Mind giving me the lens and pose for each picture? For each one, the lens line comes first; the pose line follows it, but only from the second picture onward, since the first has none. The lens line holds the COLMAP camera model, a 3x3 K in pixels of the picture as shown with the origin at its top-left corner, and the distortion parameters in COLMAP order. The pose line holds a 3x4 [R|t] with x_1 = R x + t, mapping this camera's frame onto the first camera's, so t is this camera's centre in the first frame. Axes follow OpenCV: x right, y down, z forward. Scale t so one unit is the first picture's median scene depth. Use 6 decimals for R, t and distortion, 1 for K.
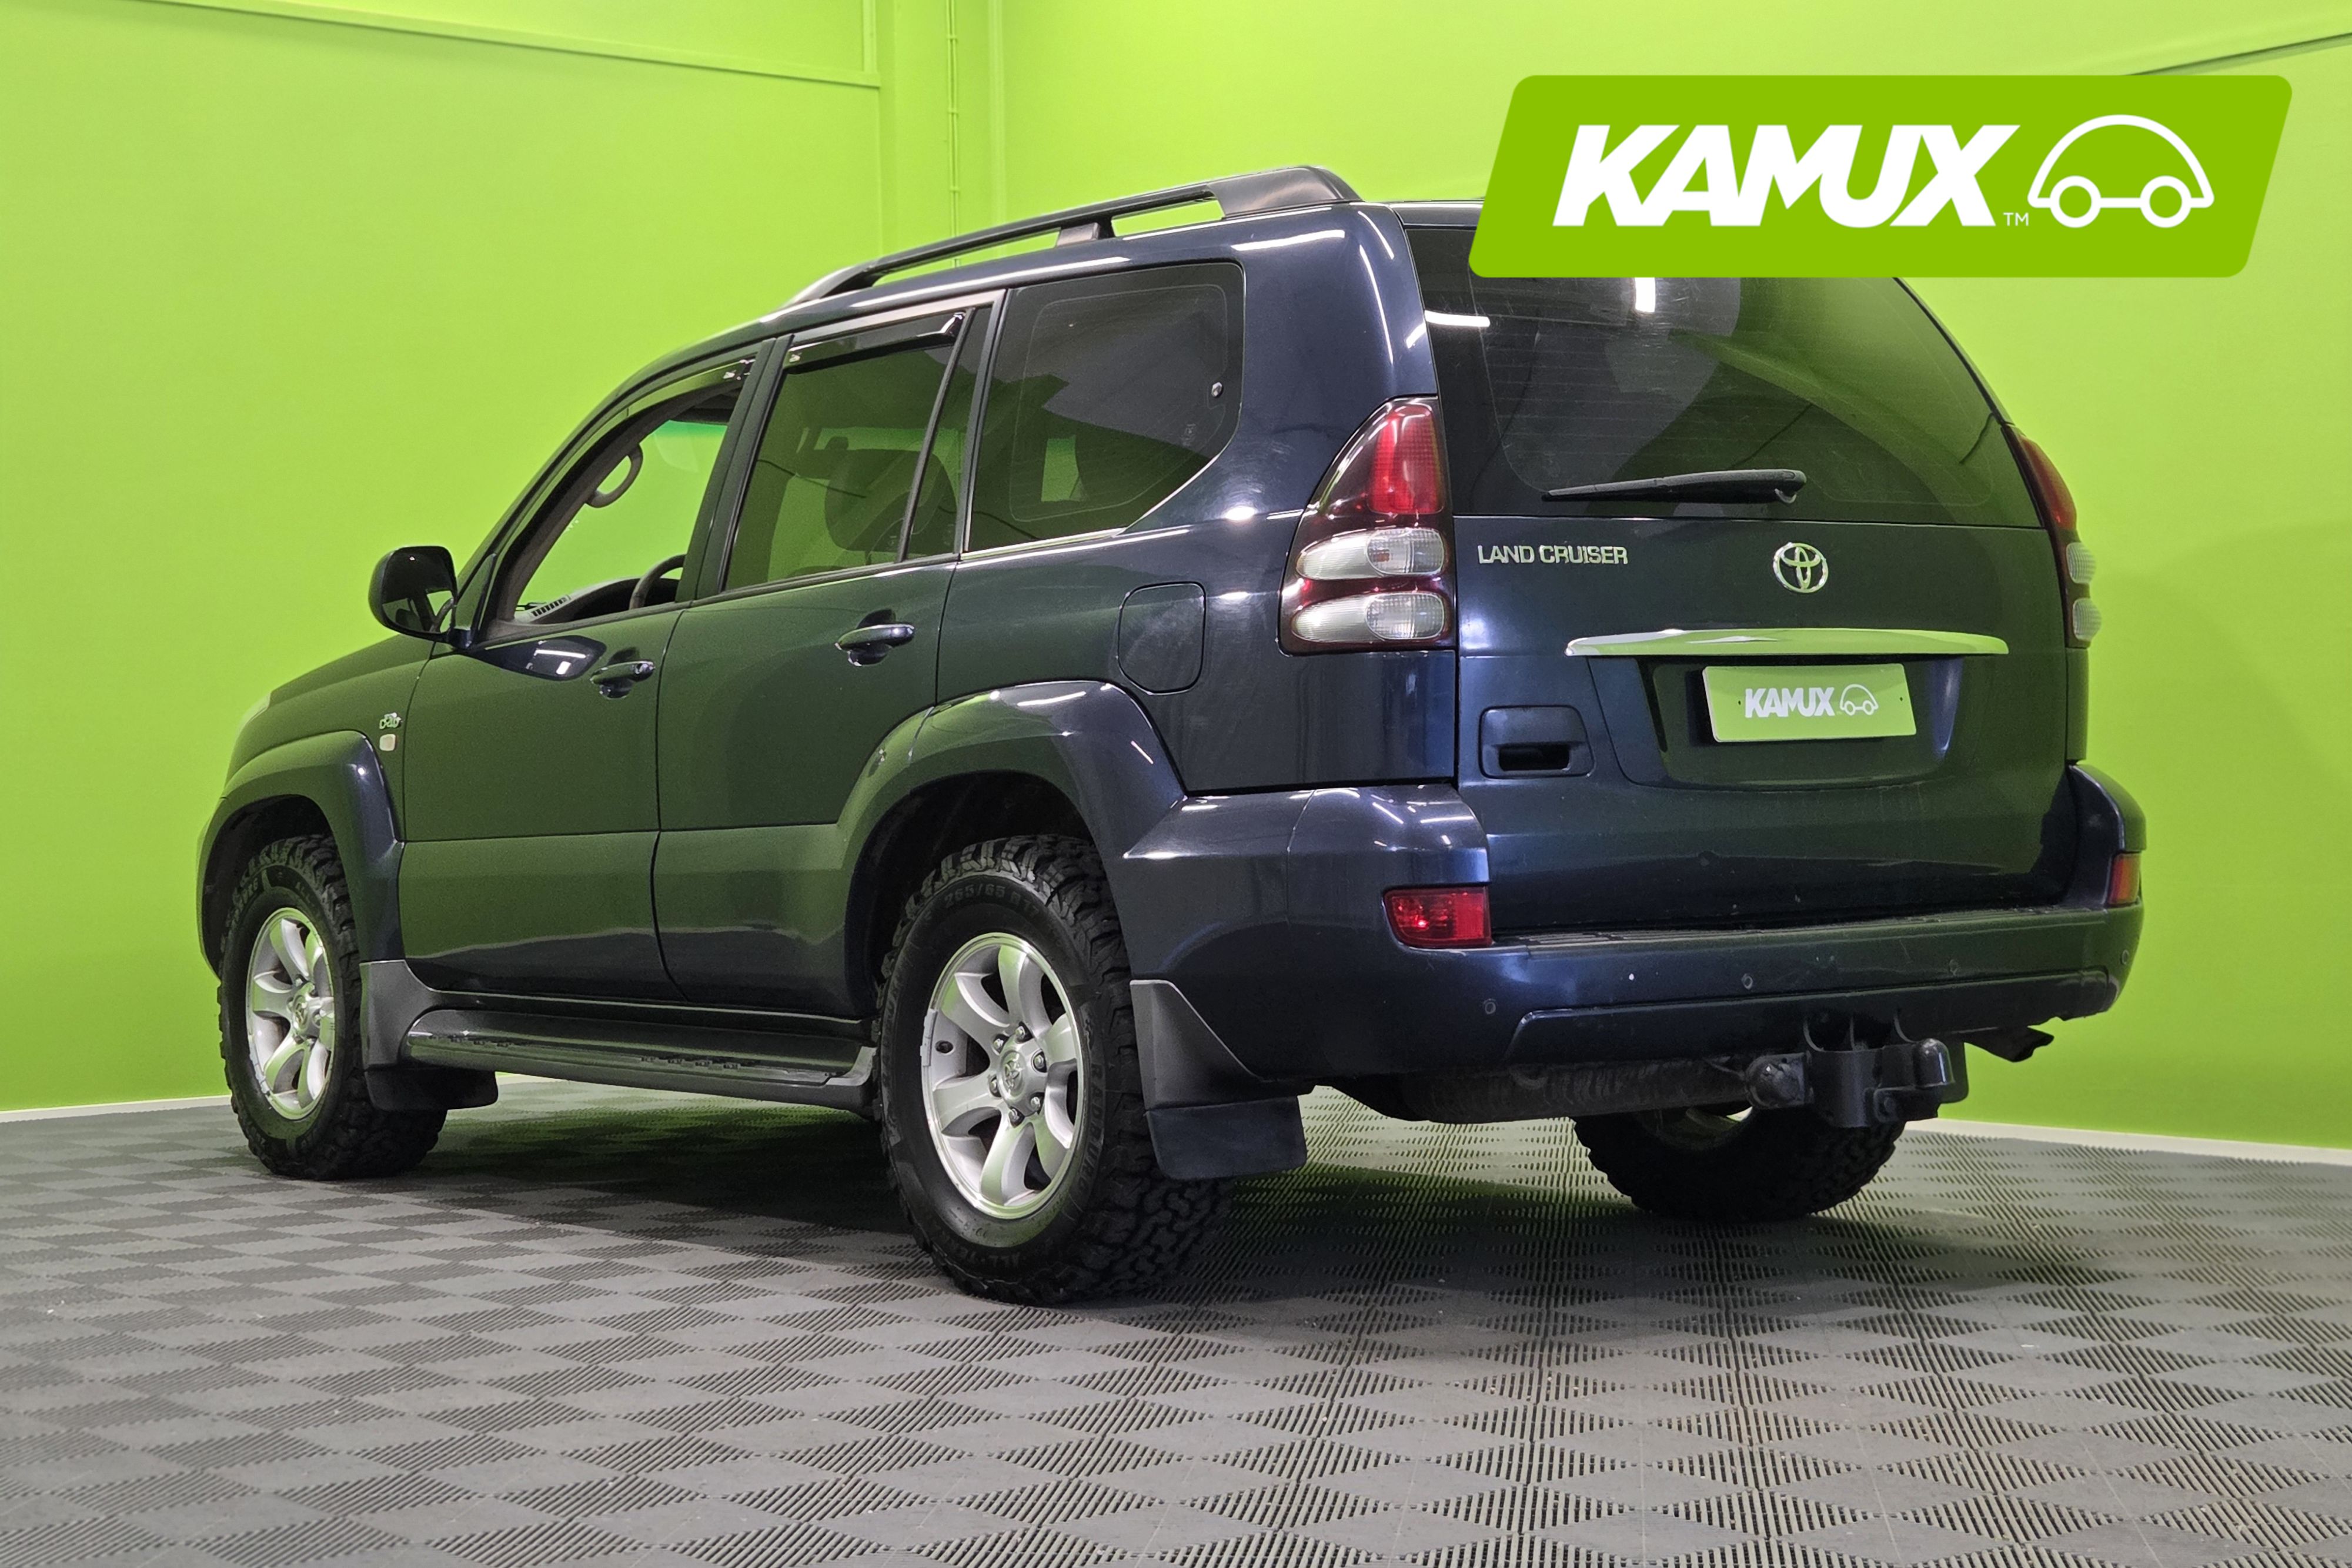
lens RADIAL K [[3904.2, 0, 1175.7], [0, 3904.2, 780.2], [0, 0, 1]] dist [0.039469, 0.000000]
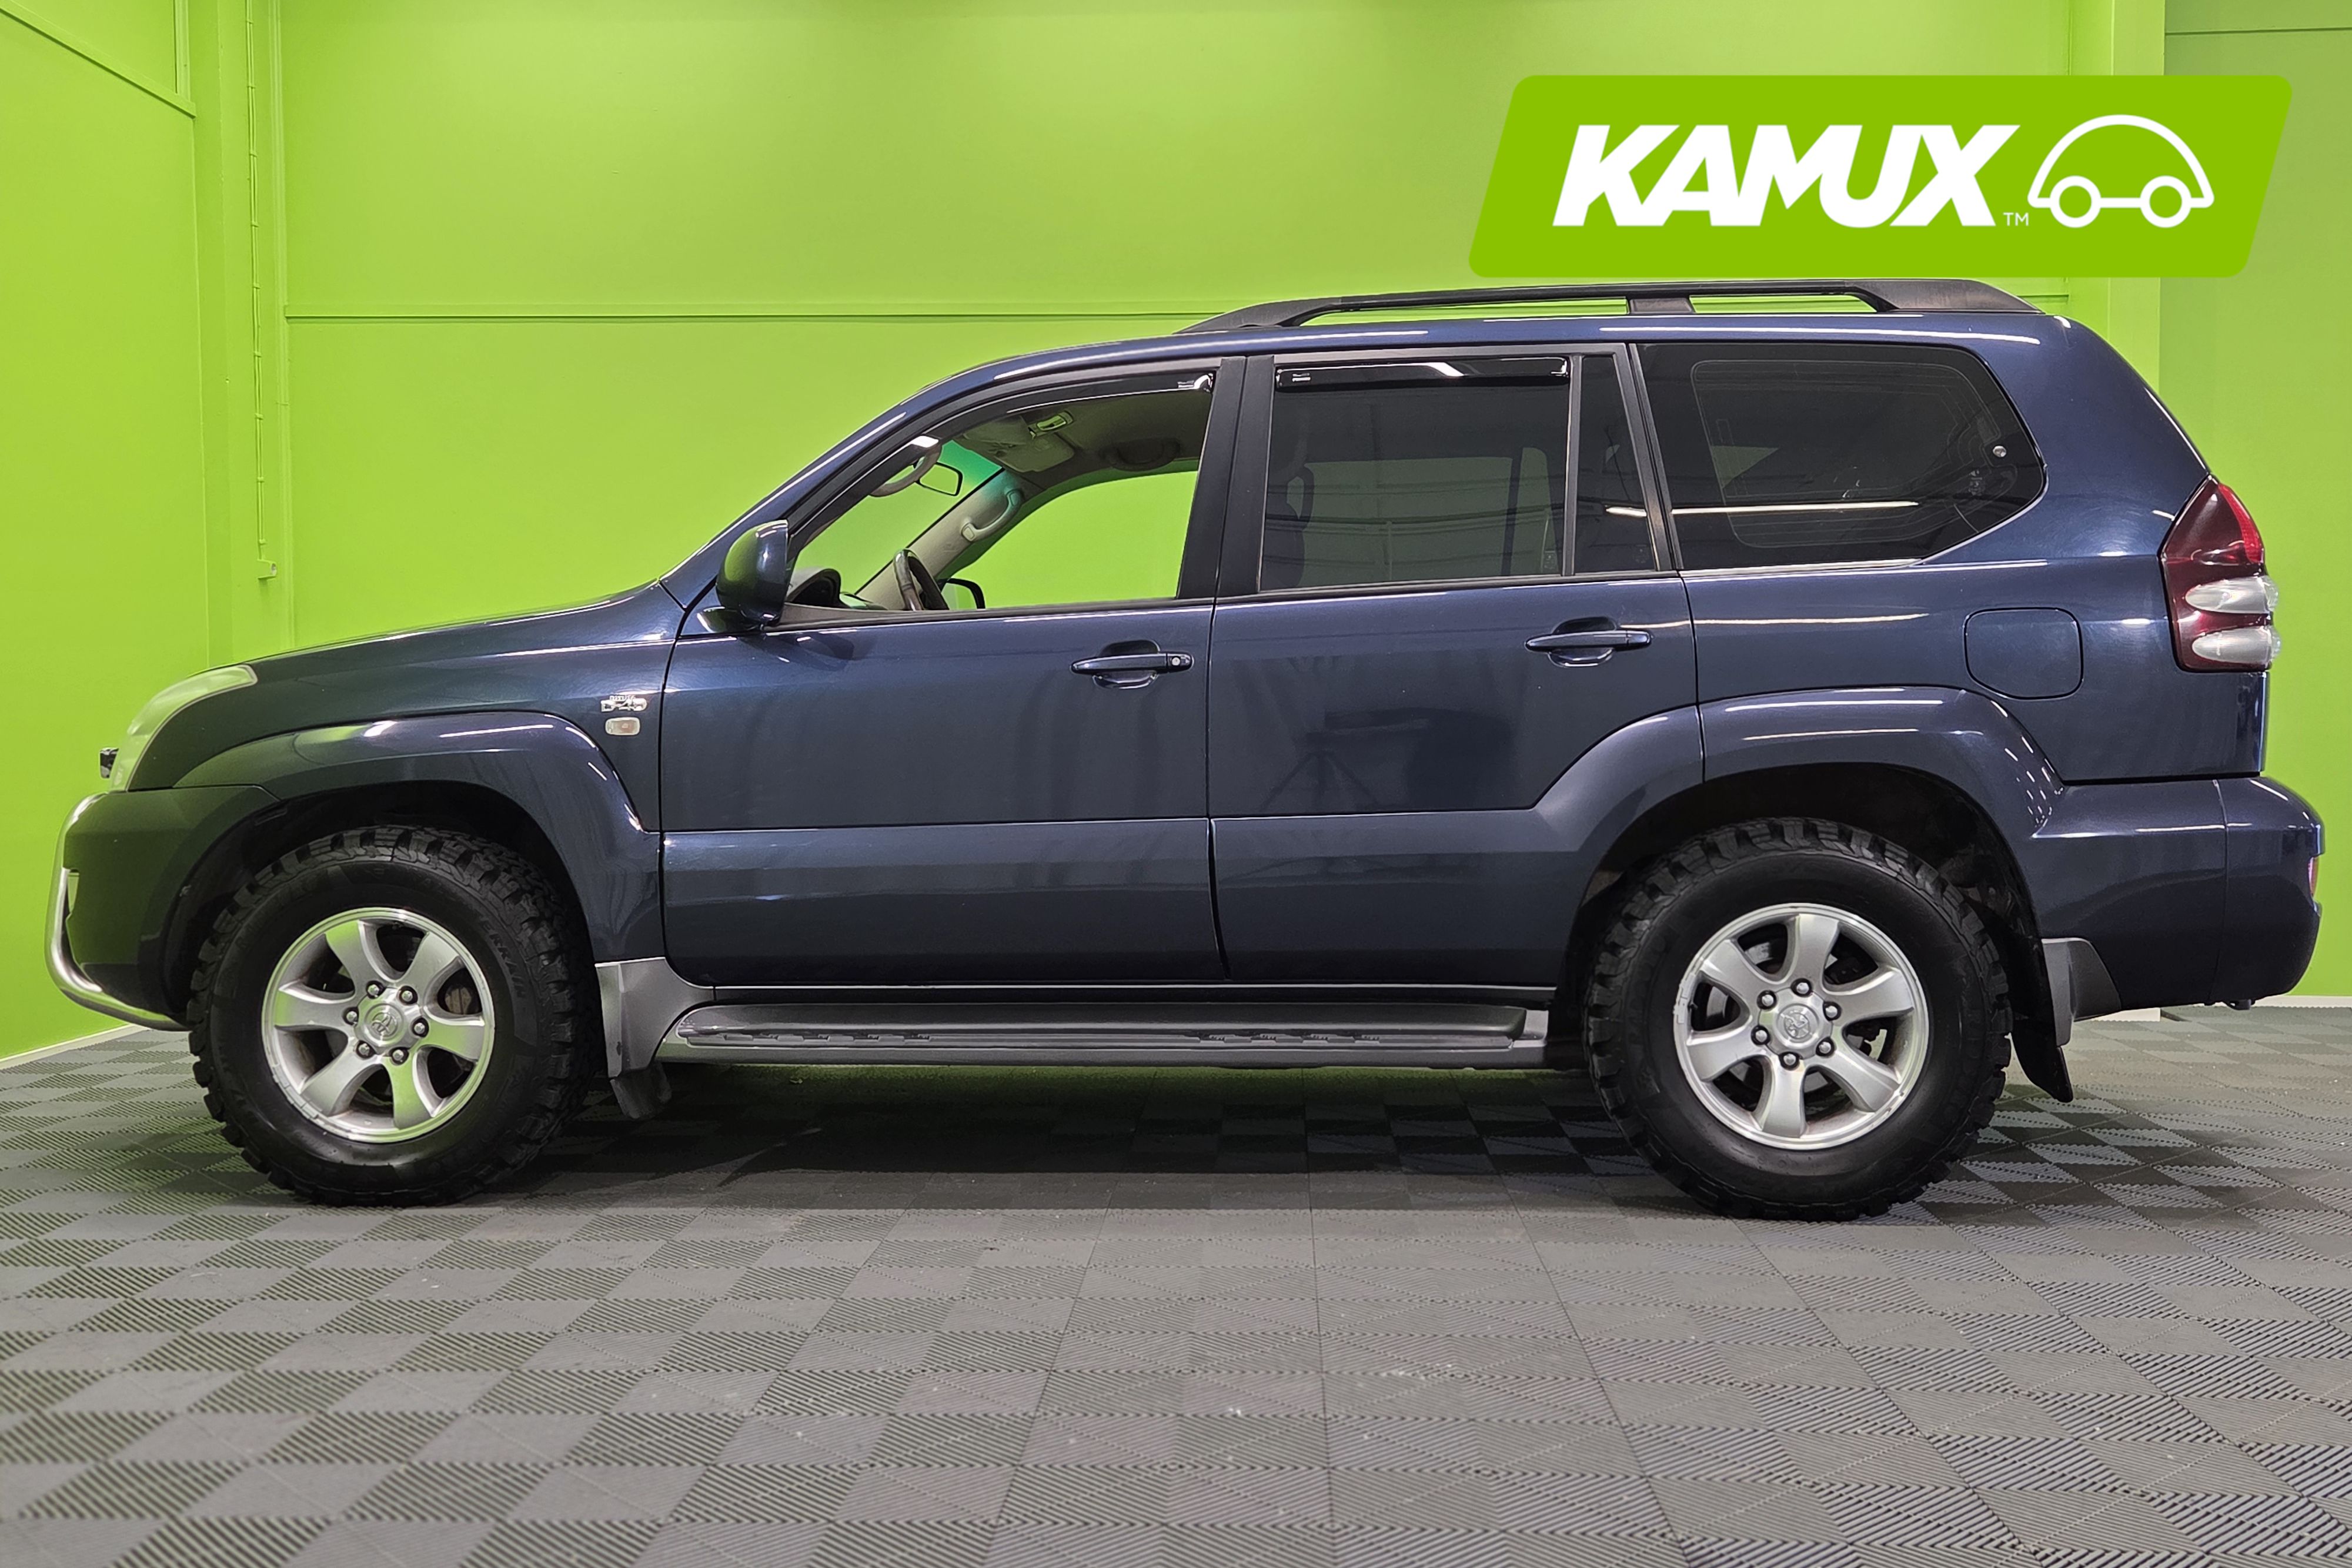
lens RADIAL K [[2077.9, 0, 1159.9], [0, 2077.9, 785.7], [0, 0, 1]] dist [0.060803, 0.003570]
pose [[0.663653, 0.005727, 0.748018, -0.647115], [-0.005404, 0.999981, -0.002862, 0.007228], [-0.748021, -0.002143, 0.663672, 0.755216]]
